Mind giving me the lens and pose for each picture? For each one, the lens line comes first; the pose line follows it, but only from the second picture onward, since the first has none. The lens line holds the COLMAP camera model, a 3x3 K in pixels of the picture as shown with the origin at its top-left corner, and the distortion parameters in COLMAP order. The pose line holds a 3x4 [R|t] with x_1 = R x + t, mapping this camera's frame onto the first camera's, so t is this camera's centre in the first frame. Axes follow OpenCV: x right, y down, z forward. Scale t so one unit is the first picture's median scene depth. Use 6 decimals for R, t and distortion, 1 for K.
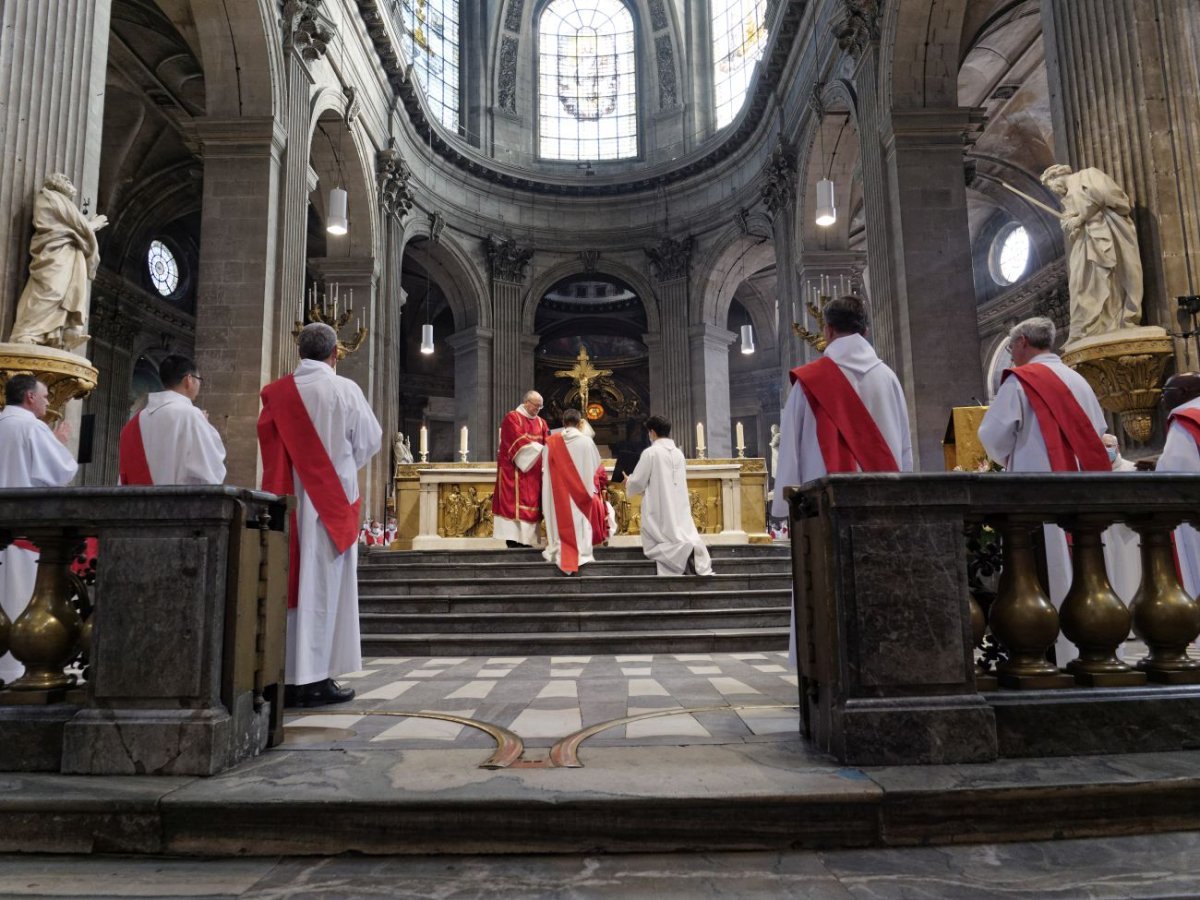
lens RADIAL K [[809.6, 0, 600.0], [0, 809.6, 450.0], [0, 0, 1]] dist [-0.002918, -0.001052]
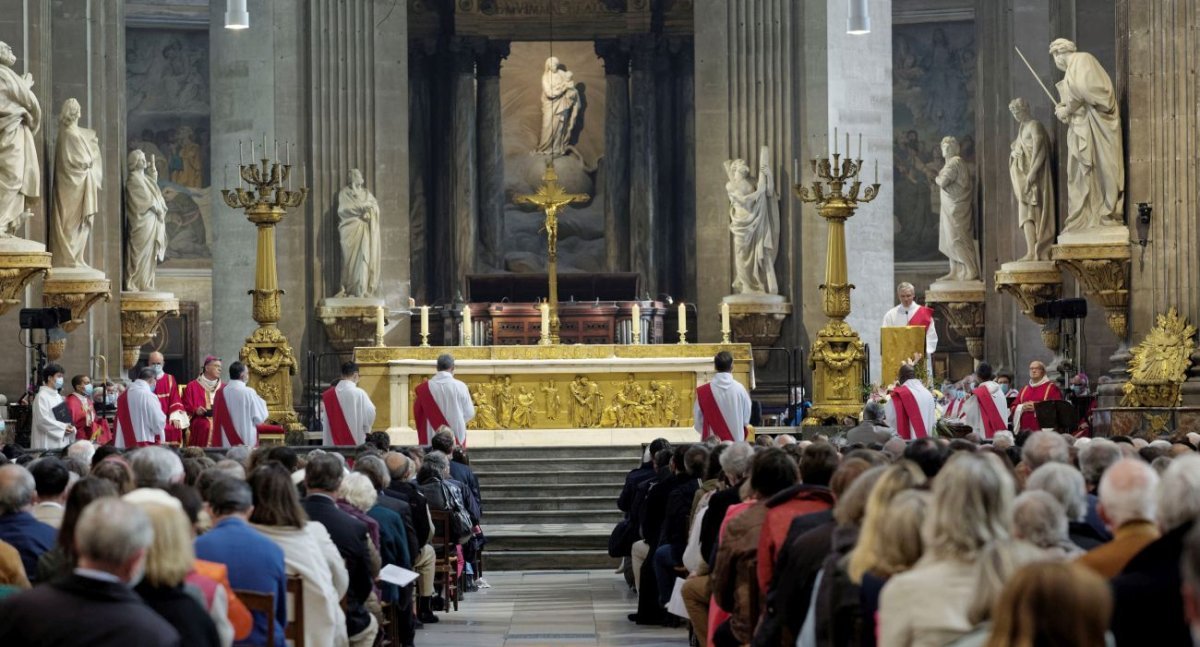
lens RADIAL K [[4899.7, 0, 600.0], [0, 4899.7, 323.5], [0, 0, 1]] dist [-0.022162, -1.615699]
pose [[0.999937, 0.006653, 0.009061, -0.021230], [-0.007804, 0.991017, 0.133506, -0.822859], [-0.008092, -0.133568, 0.991007, -4.928856]]
